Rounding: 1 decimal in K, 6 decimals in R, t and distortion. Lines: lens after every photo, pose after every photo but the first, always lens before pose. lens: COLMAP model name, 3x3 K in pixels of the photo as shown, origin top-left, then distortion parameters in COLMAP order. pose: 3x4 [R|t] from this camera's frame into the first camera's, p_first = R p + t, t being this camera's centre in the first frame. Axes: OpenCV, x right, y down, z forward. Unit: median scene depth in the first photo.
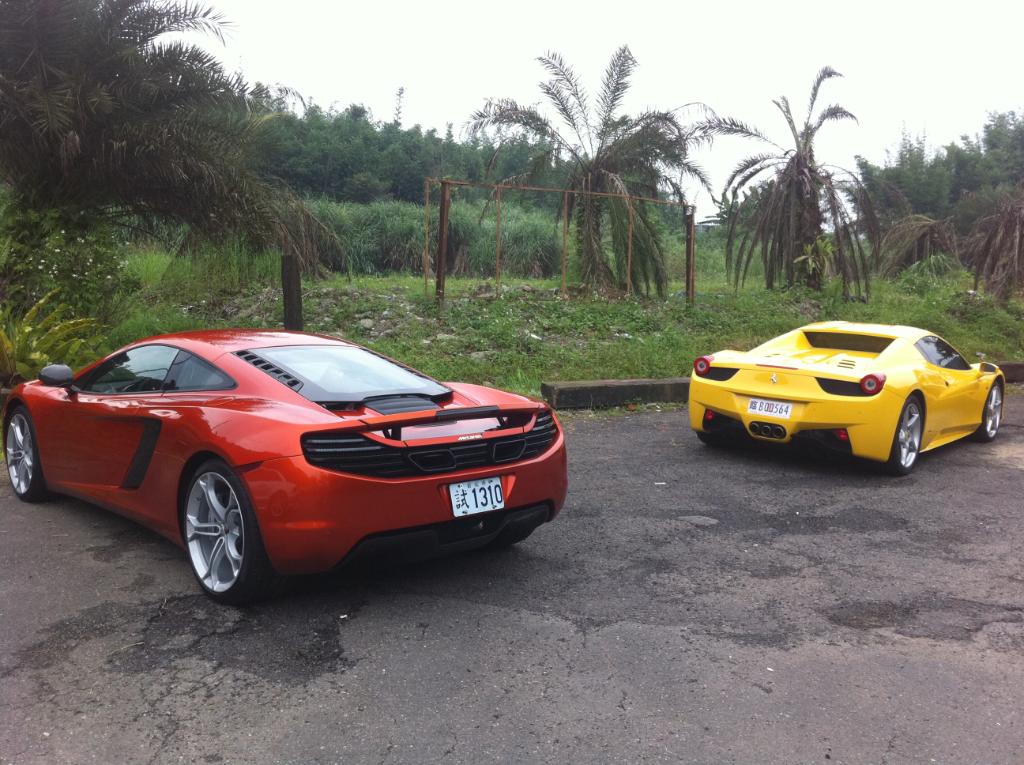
lens RADIAL K [[967.7, 0, 507.5], [0, 967.7, 384.9], [0, 0, 1]] dist [0.072621, -0.245125]
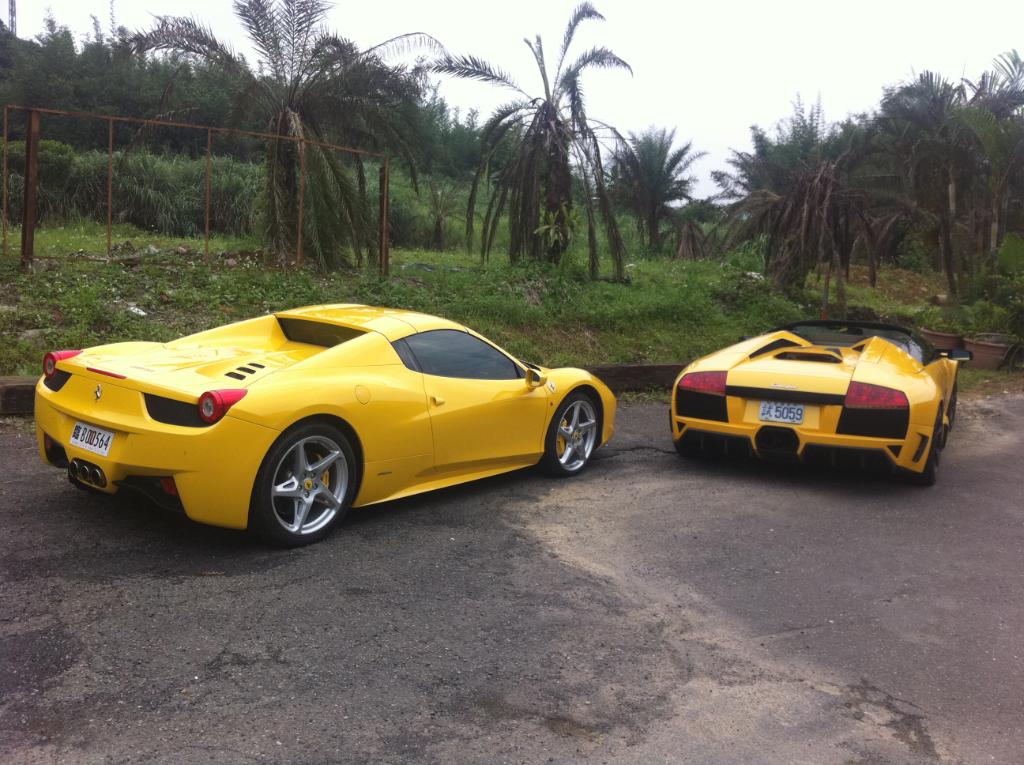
lens RADIAL K [[962.3, 0, 512.0], [0, 962.3, 382.5], [0, 0, 1]] dist [0.118537, -0.328577]
pose [[0.997850, 0.024853, 0.060643, 0.226520], [-0.026393, 0.999346, 0.024719, -0.015727], [-0.059989, -0.026267, 0.997853, 0.158768]]
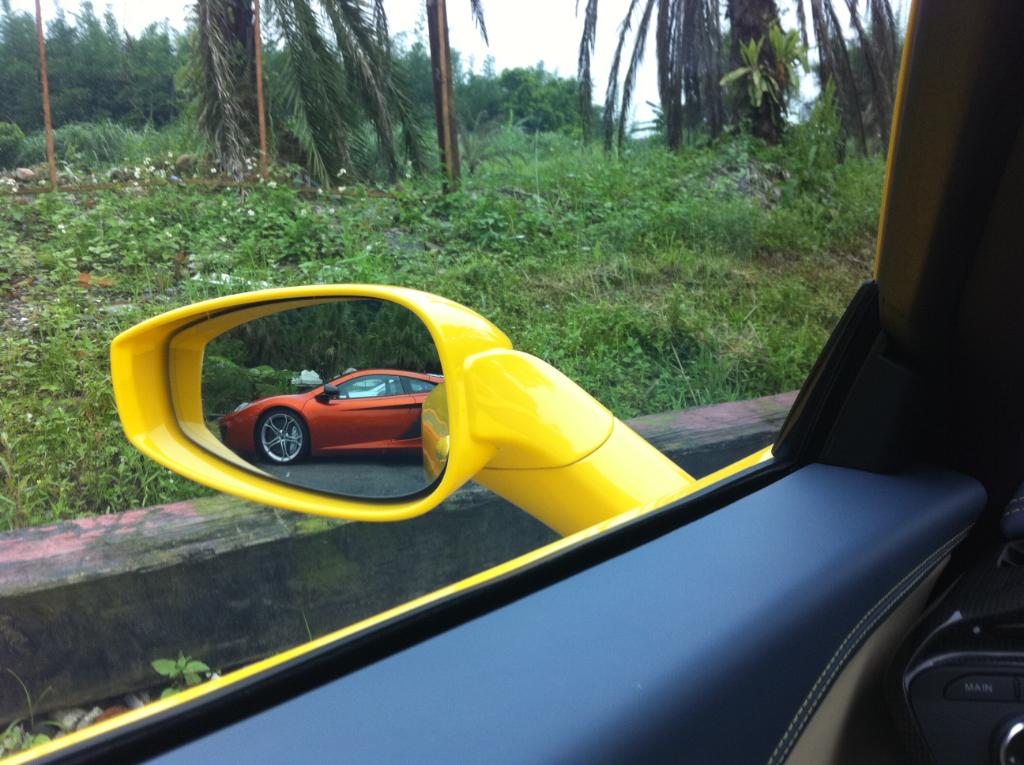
lens RADIAL K [[967.7, 0, 507.5], [0, 967.7, 384.9], [0, 0, 1]] dist [0.072621, -0.245125]
pose [[0.996925, -0.074736, 0.023560, 0.177746], [0.073439, 0.995952, 0.051825, -0.020592], [-0.027338, -0.049936, 0.998378, 0.555630]]
